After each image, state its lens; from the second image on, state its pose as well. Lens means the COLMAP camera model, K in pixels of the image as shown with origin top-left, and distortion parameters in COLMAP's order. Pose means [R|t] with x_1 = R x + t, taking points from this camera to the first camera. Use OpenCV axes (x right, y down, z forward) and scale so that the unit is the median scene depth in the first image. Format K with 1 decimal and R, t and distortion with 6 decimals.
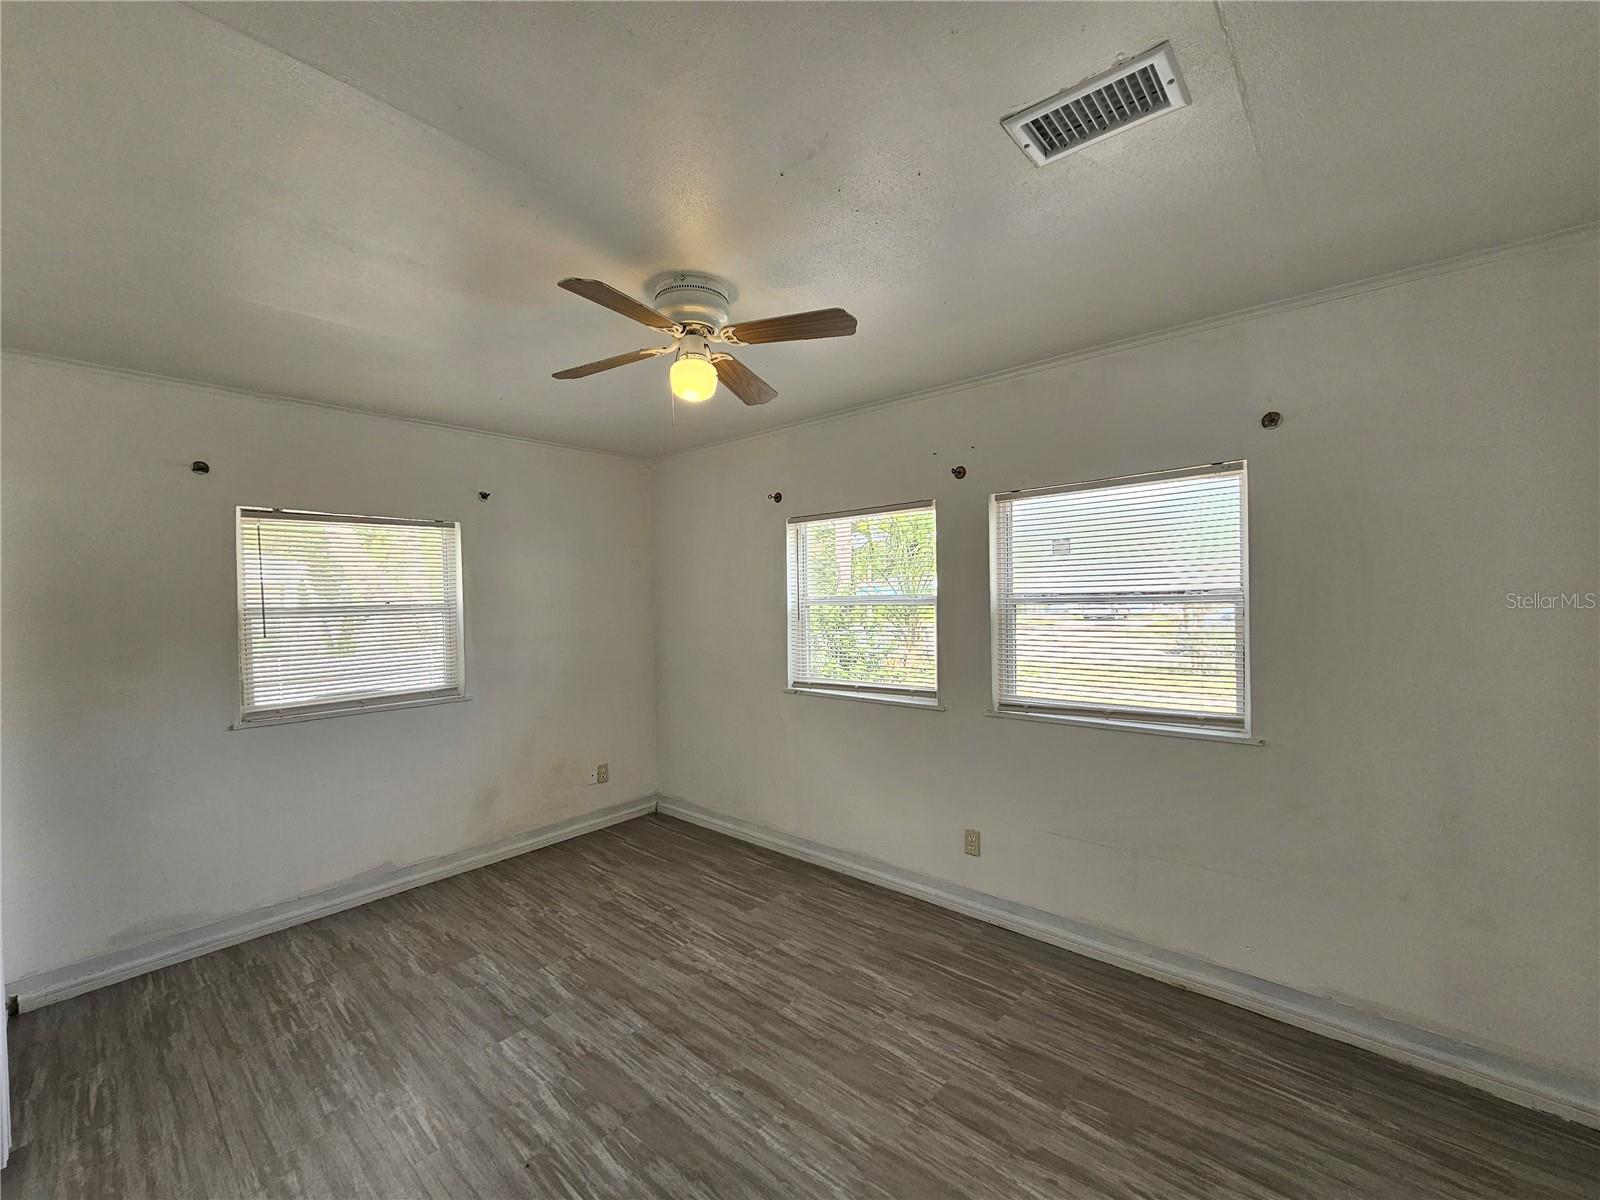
lens RADIAL K [[656.7, 0, 796.6], [0, 656.7, 605.2], [0, 0, 1]] dist [0.000405, 0.000090]
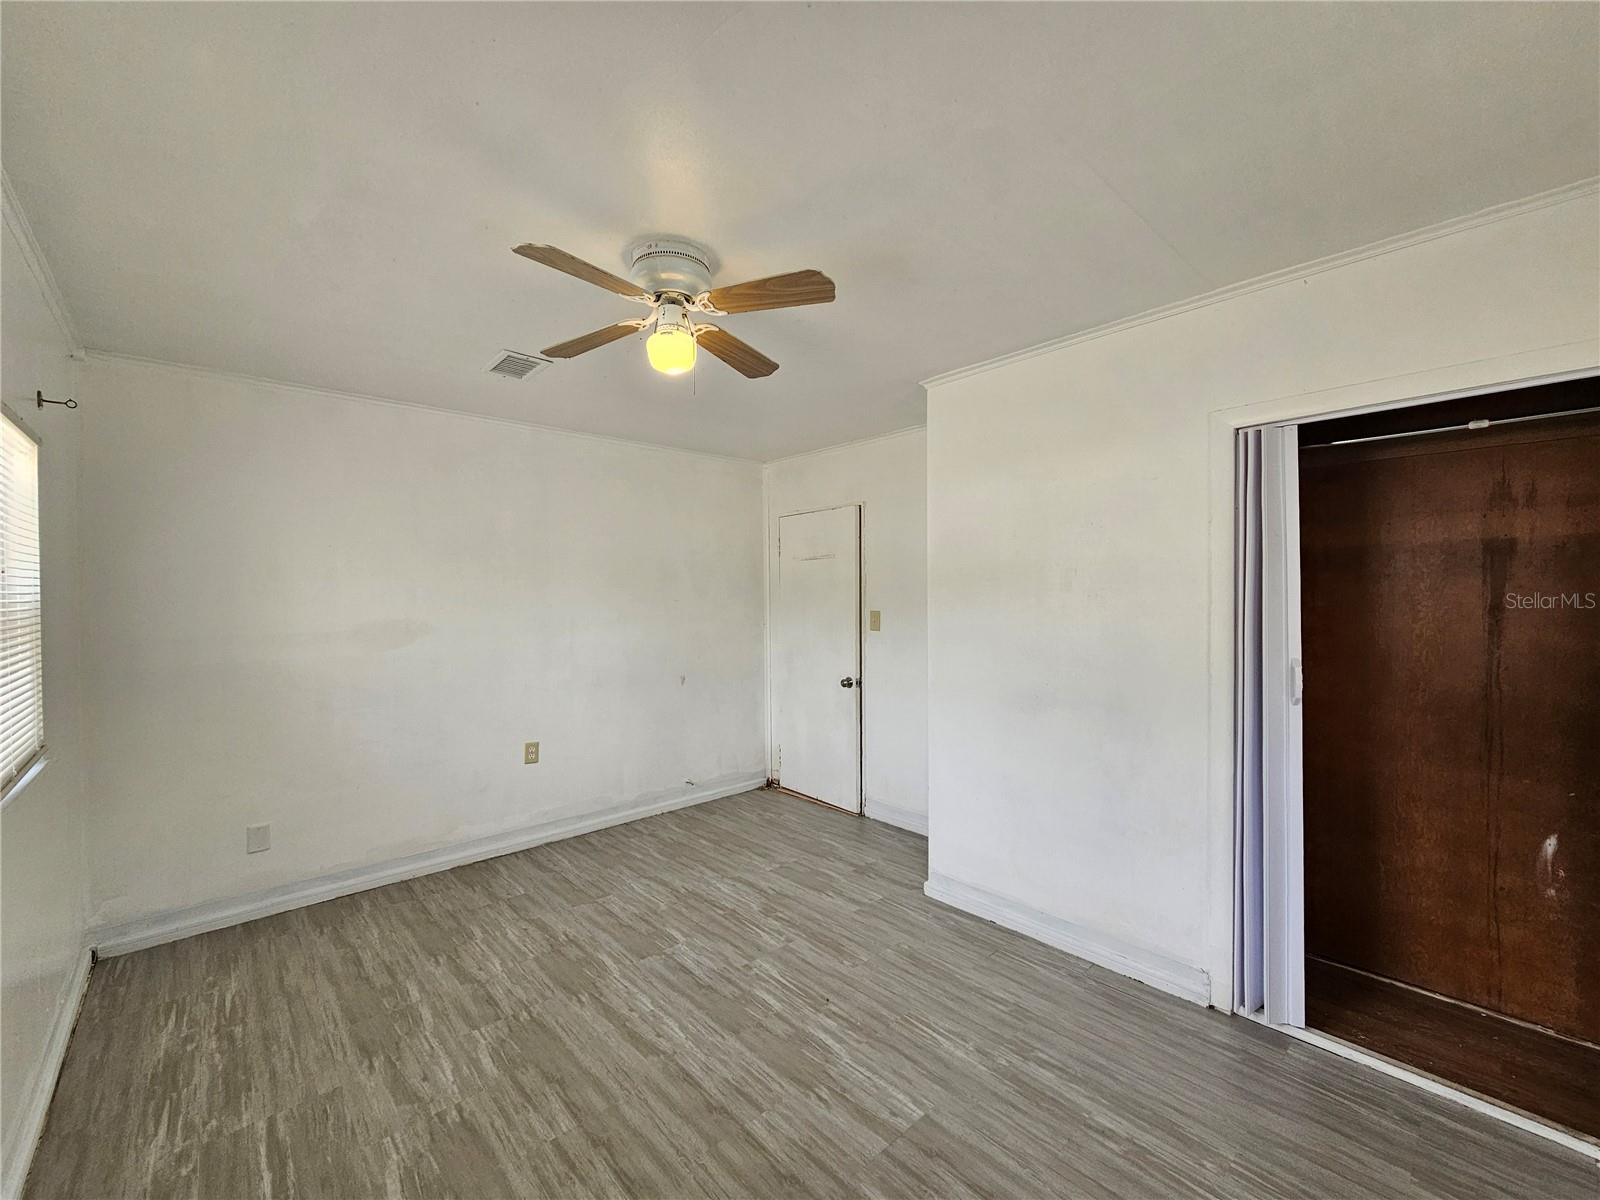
lens RADIAL K [[656.7, 0, 796.6], [0, 656.7, 605.2], [0, 0, 1]] dist [0.000405, 0.000090]
pose [[-0.993864, 0.026953, 0.107277, -0.422875], [0.029363, 0.999349, 0.020947, 0.011717], [-0.106643, 0.023969, -0.994008, 1.917960]]
